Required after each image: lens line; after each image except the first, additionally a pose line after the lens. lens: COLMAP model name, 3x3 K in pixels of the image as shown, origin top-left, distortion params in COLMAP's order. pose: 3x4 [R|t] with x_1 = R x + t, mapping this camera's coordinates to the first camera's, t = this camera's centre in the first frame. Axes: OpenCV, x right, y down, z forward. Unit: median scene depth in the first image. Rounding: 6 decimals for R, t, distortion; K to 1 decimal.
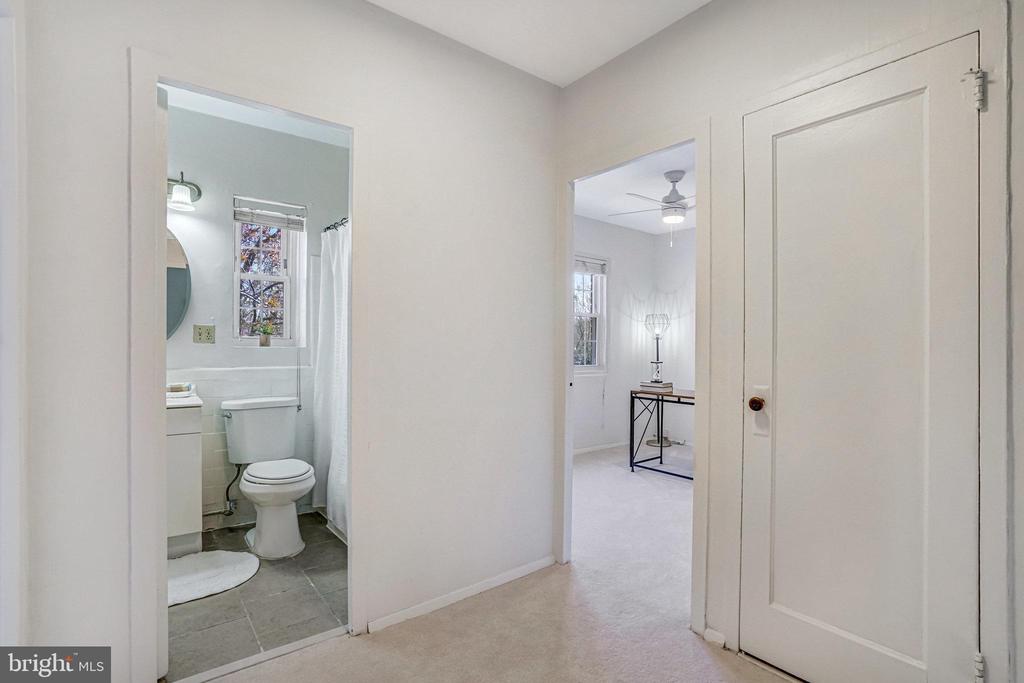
lens RADIAL K [[493.2, 0, 505.1], [0, 493.2, 346.3], [0, 0, 1]] dist [-0.033116, 0.007902]
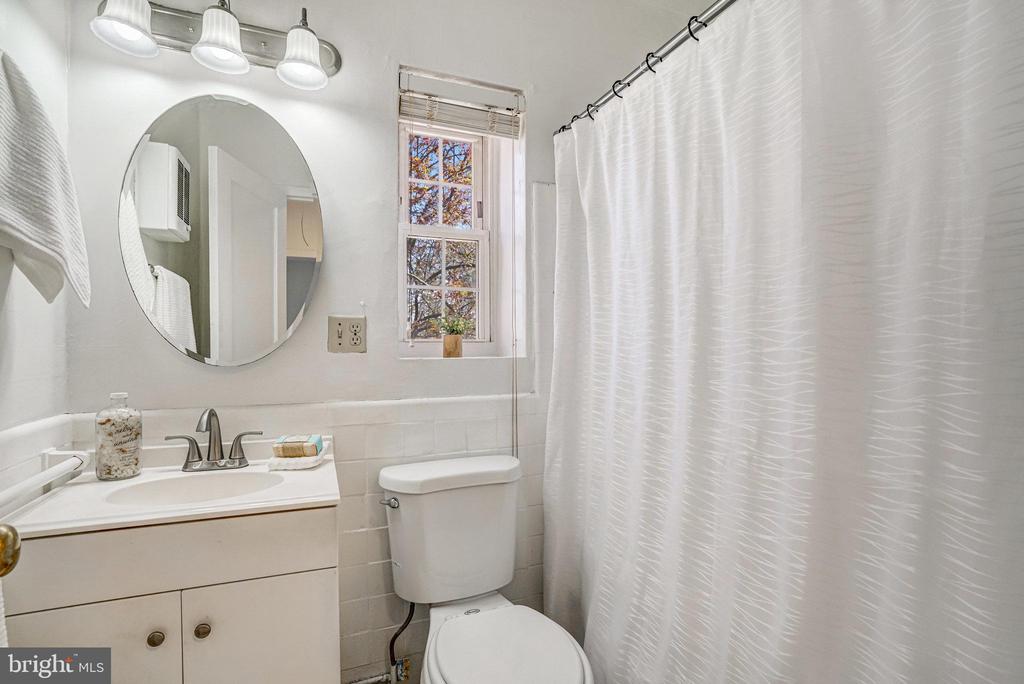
lens RADIAL K [[493.2, 0, 516.9], [0, 493.2, 341.8], [0, 0, 1]] dist [-0.033116, 0.007902]
pose [[0.969034, -0.014319, -0.246514, -0.291583], [0.010871, 0.999823, -0.015345, -0.007383], [0.246690, 0.012190, 0.969018, 0.498431]]
